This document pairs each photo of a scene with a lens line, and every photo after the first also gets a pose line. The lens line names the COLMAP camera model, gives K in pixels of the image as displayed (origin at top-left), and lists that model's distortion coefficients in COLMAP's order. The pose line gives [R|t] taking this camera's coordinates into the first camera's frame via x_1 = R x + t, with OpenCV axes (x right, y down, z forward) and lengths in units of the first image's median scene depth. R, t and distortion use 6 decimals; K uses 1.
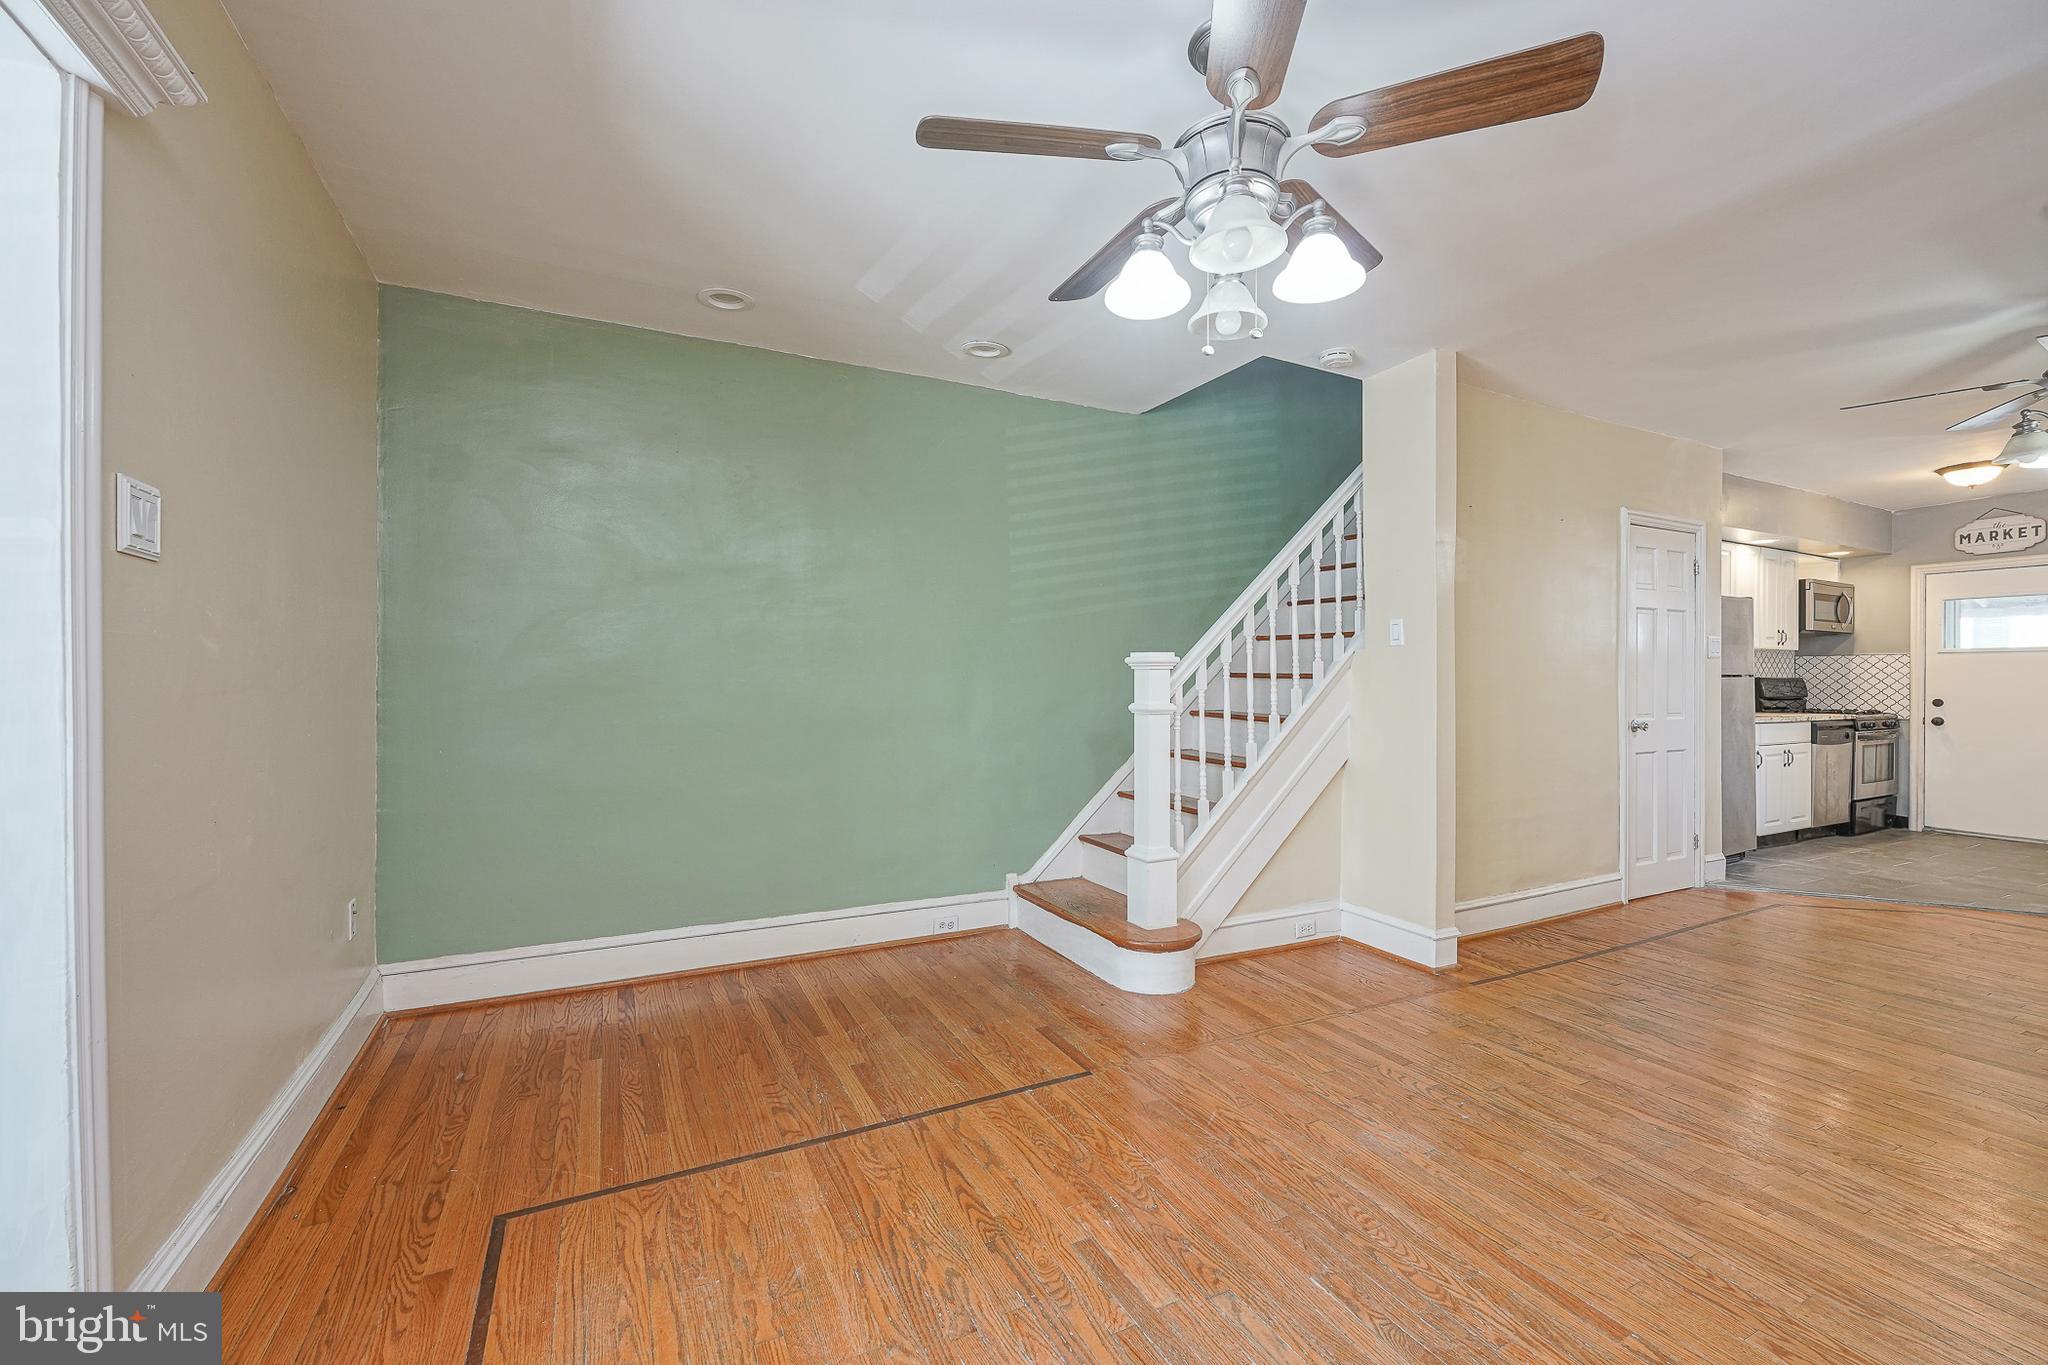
lens RADIAL K [[859.1, 0, 1015.1], [0, 859.1, 676.4], [0, 0, 1]] dist [-0.006804, 0.000372]
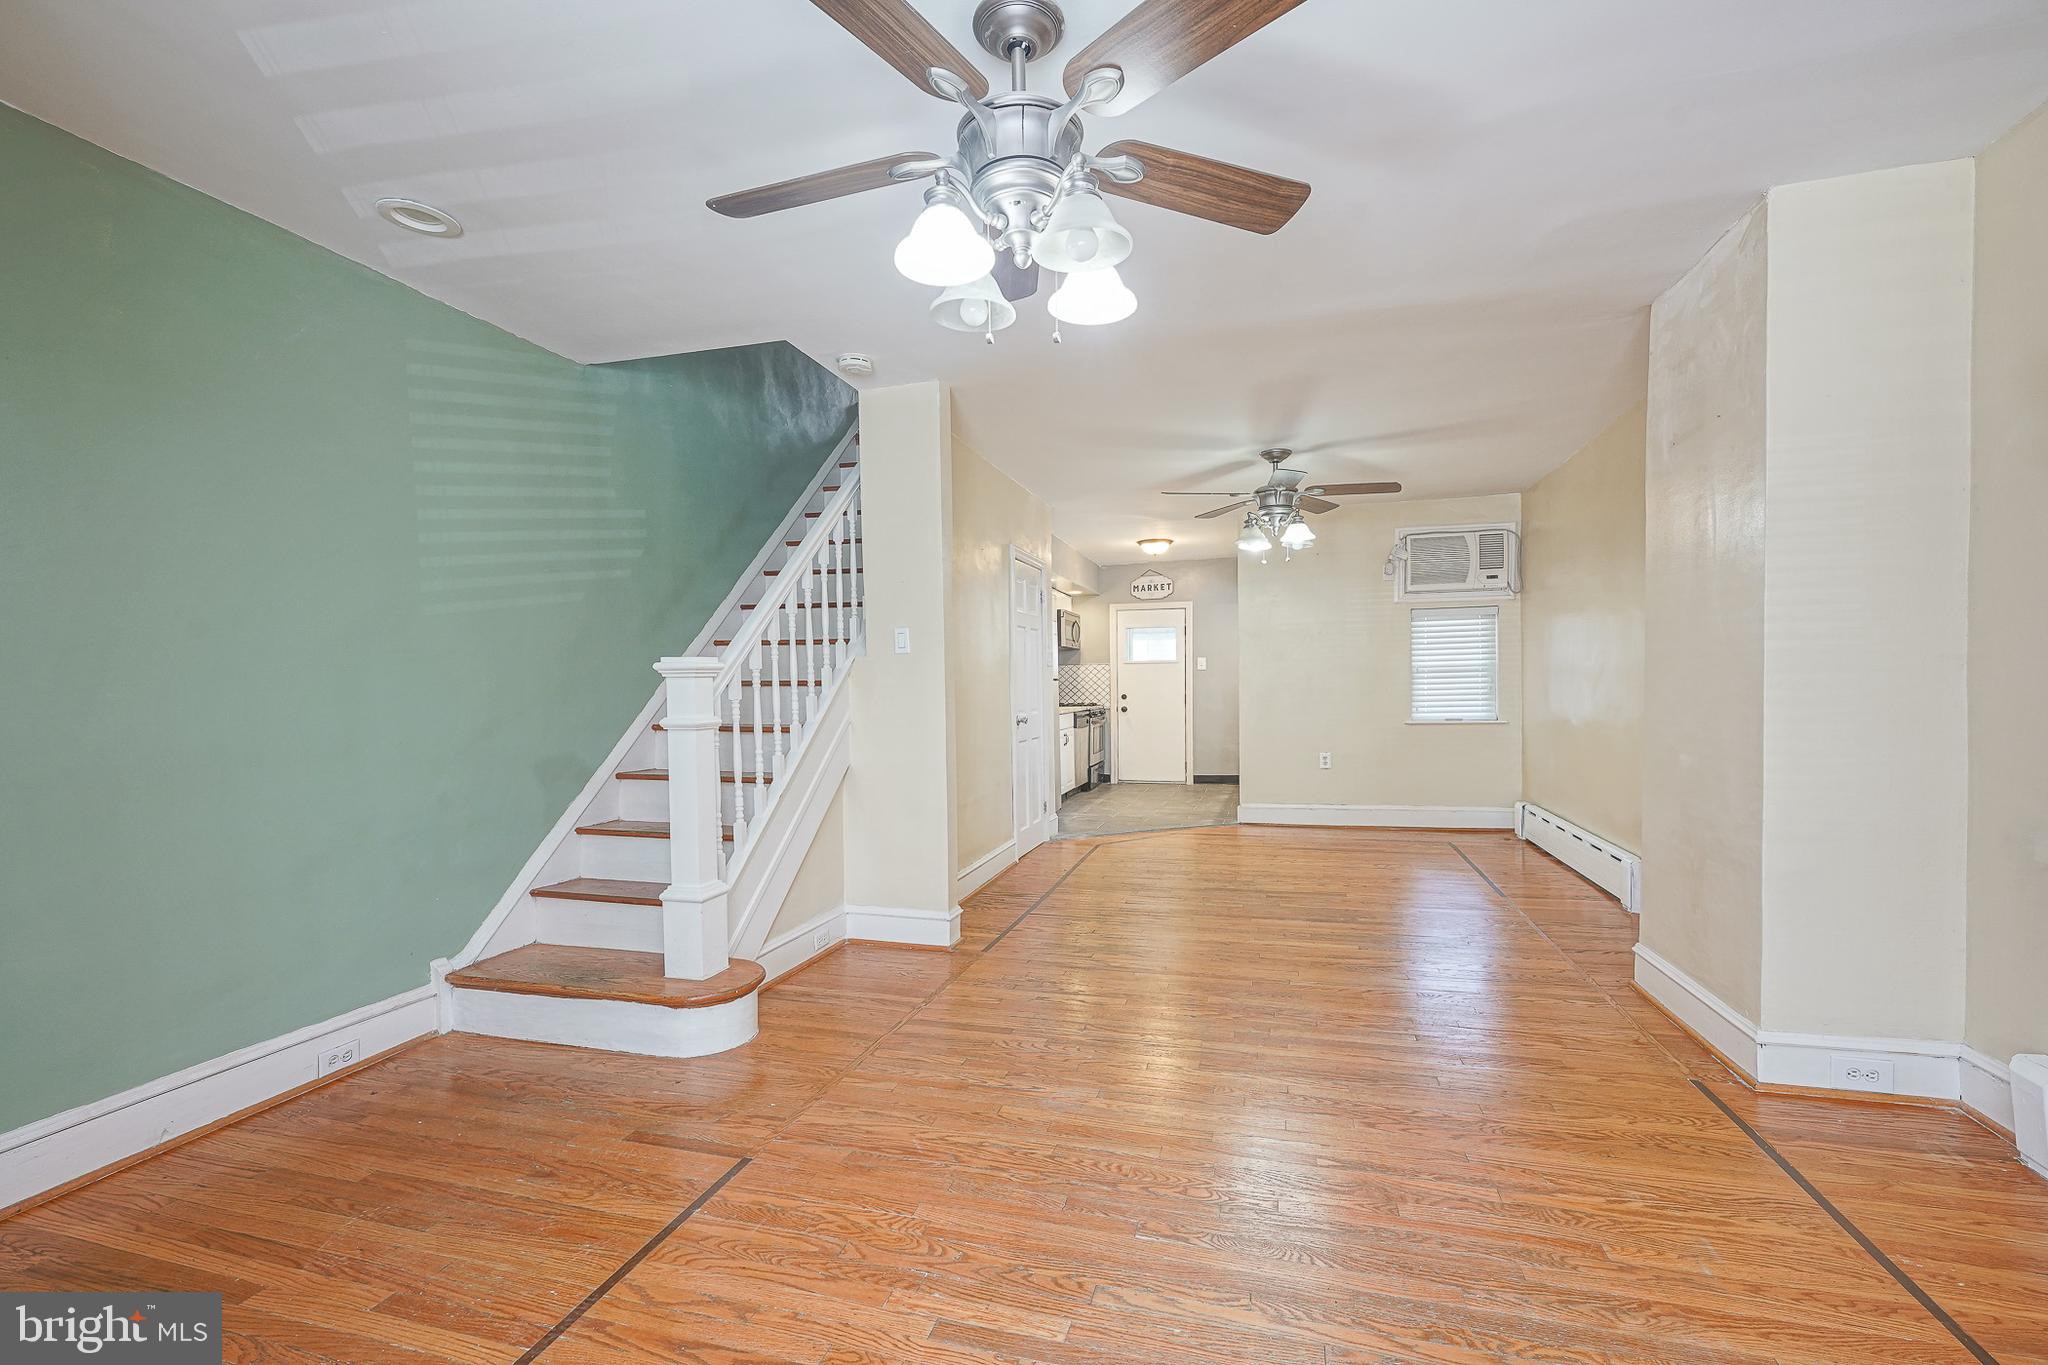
lens RADIAL K [[859.1, 0, 1046.9], [0, 859.1, 707.4], [0, 0, 1]] dist [-0.006804, 0.000372]
pose [[0.669136, -0.031341, 0.742479, -0.198239], [0.010943, 0.999418, 0.032325, -0.001664], [-0.743060, -0.013505, 0.669089, 0.139858]]
